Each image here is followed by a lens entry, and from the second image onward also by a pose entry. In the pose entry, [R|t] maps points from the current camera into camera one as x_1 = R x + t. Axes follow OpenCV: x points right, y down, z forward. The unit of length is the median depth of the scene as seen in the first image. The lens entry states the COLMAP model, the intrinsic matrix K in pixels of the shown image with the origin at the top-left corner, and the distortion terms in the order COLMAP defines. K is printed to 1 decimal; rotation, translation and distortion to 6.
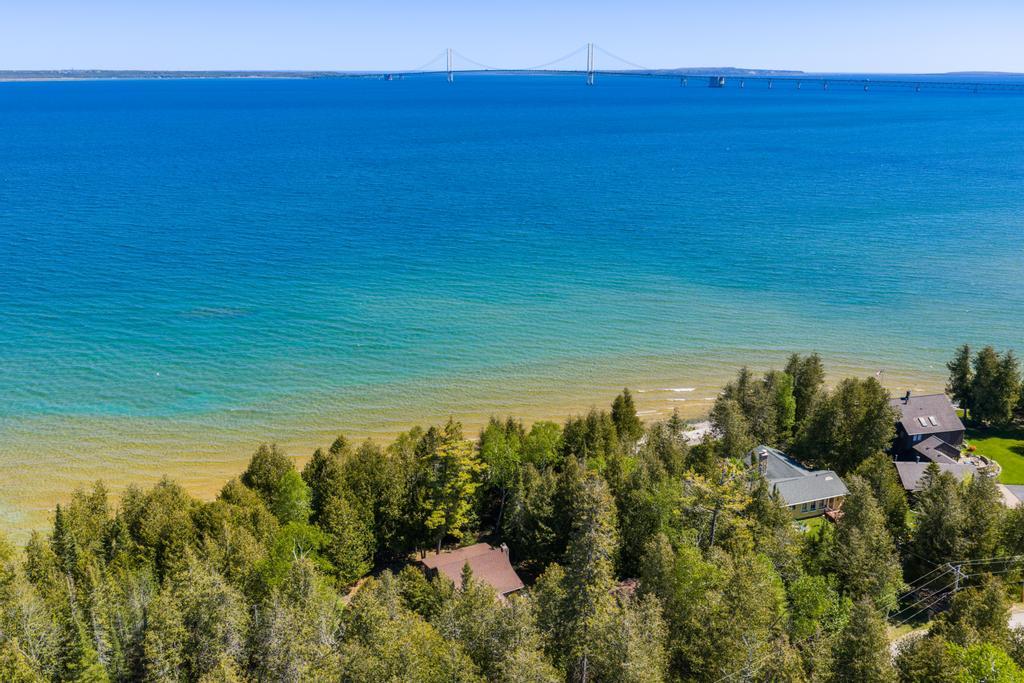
lens RADIAL K [[828.9, 0, 512.2], [0, 828.9, 343.2], [0, 0, 1]] dist [0.002788, 0.000595]
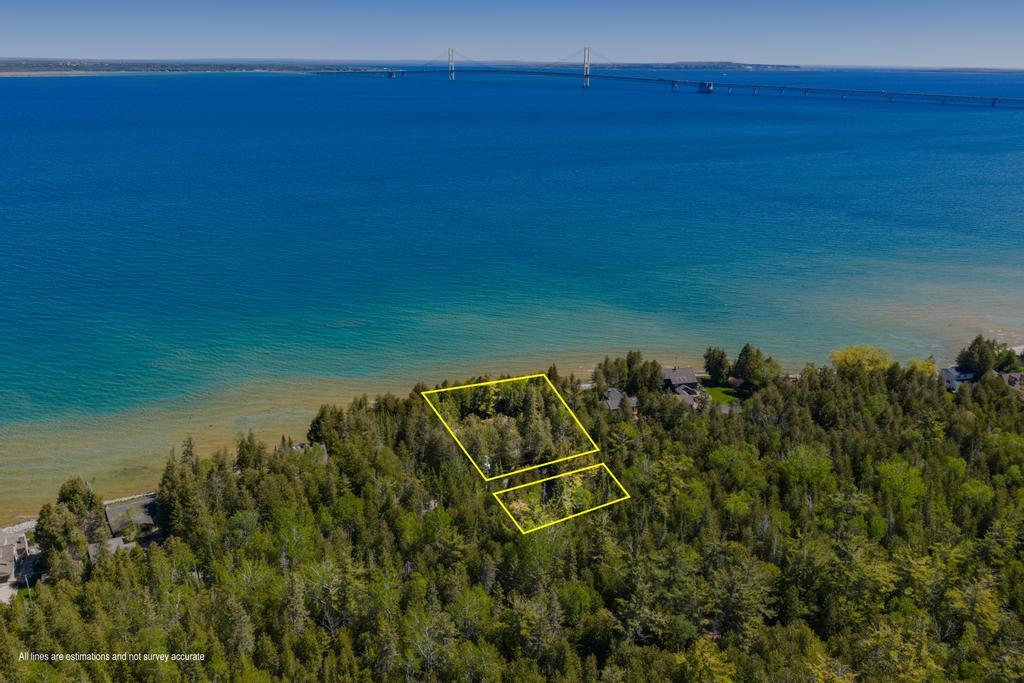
lens RADIAL K [[828.9, 0, 511.8], [0, 828.9, 341.1], [0, 0, 1]] dist [0.002788, 0.000595]
pose [[0.999966, 0.007735, 0.002852, -0.000194], [-0.007762, 0.999923, 0.009724, -0.036666], [-0.002777, -0.009745, 0.999949, -1.477920]]
